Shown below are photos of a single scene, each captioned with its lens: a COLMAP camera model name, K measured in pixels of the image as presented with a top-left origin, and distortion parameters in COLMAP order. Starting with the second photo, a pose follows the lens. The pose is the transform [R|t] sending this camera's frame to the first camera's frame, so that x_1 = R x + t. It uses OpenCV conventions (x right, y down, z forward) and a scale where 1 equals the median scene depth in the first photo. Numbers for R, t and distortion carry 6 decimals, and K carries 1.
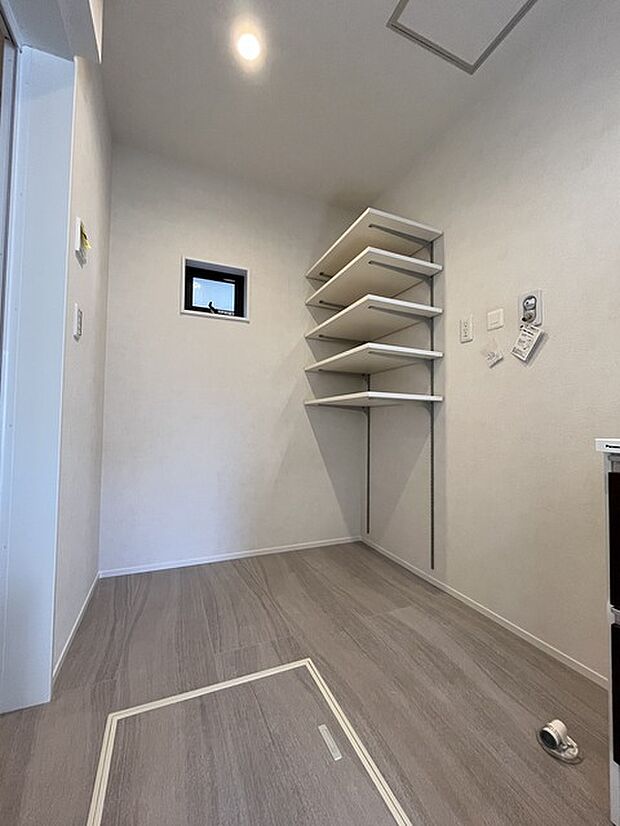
lens RADIAL K [[336.8, 0, 308.3], [0, 336.8, 410.2], [0, 0, 1]] dist [-0.004237, 0.000017]
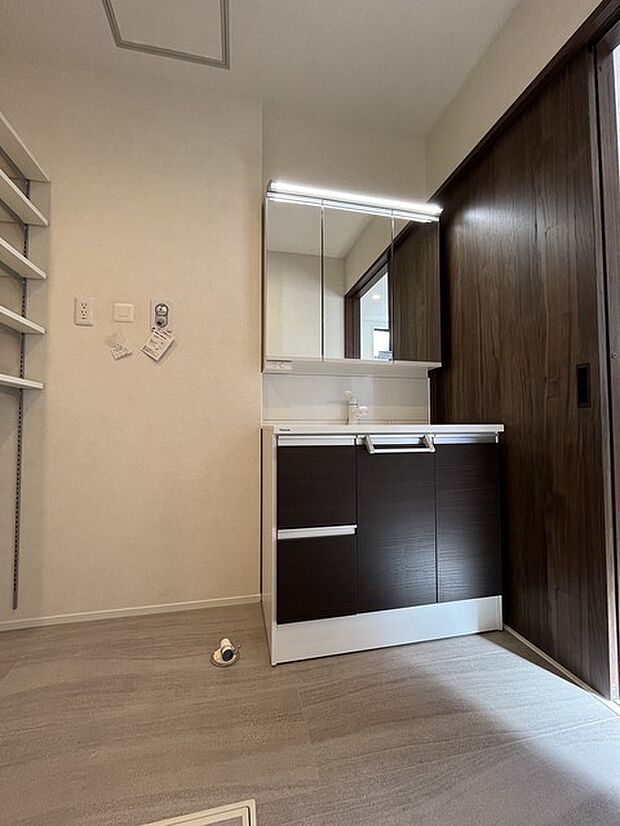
lens RADIAL K [[336.8, 0, 308.3], [0, 336.8, 410.2], [0, 0, 1]] dist [-0.004237, 0.000017]
pose [[0.179059, 0.029538, 0.983395, -0.345335], [-0.034976, 0.999108, -0.023642, 0.025777], [-0.983216, -0.030162, 0.179932, 0.298222]]
